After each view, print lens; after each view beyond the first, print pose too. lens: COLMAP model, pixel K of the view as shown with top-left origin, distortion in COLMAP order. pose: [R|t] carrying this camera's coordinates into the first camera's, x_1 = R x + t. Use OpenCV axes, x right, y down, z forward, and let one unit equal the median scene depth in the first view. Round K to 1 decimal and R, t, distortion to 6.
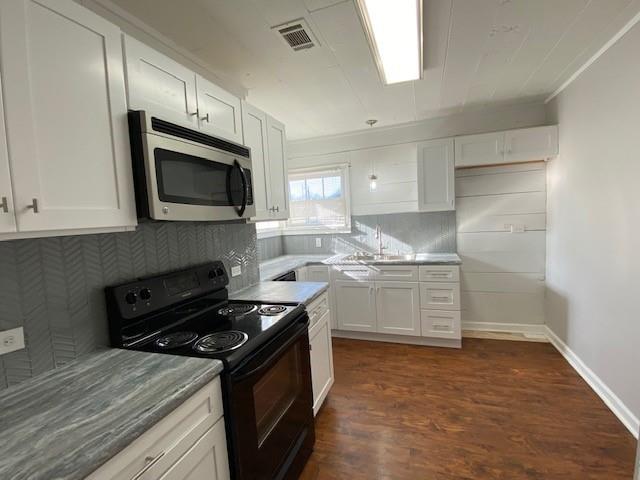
lens RADIAL K [[304.8, 0, 315.1], [0, 304.8, 240.1], [0, 0, 1]] dist [-0.000868, -0.002461]
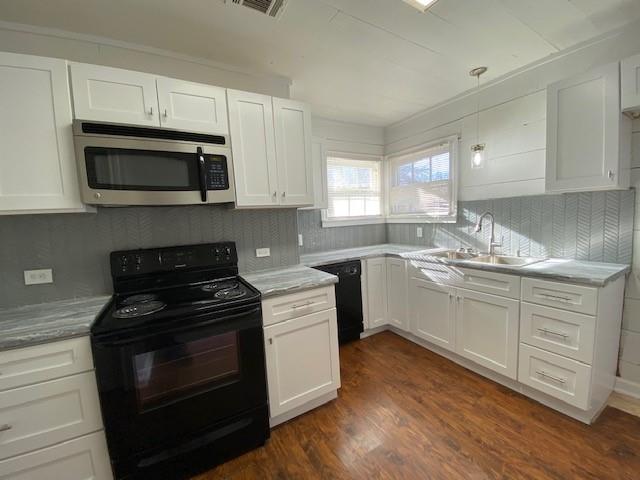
lens RADIAL K [[262.0, 0, 298.6], [0, 262.0, 242.8], [0, 0, 1]] dist [-0.021859, -0.002011]
pose [[0.762563, 0.086083, -0.641161, 0.280815], [-0.044709, 0.995750, 0.080515, -0.009655], [0.645367, -0.032732, 0.763171, 0.238778]]
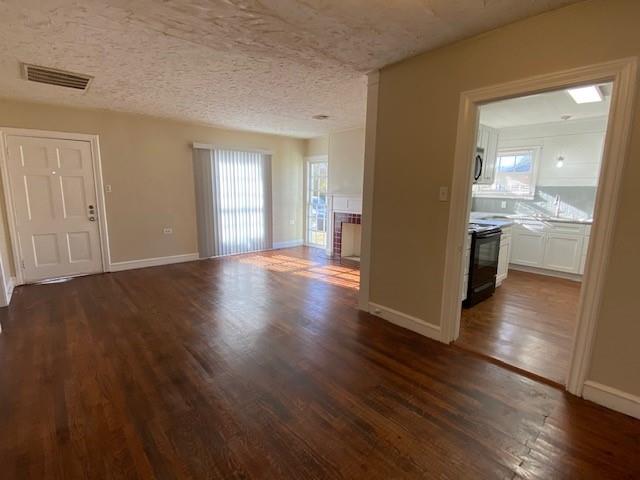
lens RADIAL K [[304.8, 0, 319.4], [0, 304.8, 239.0], [0, 0, 1]] dist [-0.000868, -0.002461]
pose [[0.876951, 0.144193, -0.458438, -0.078816], [-0.093680, 0.986918, 0.131217, 0.070384], [0.471361, -0.072124, 0.878986, -0.726853]]
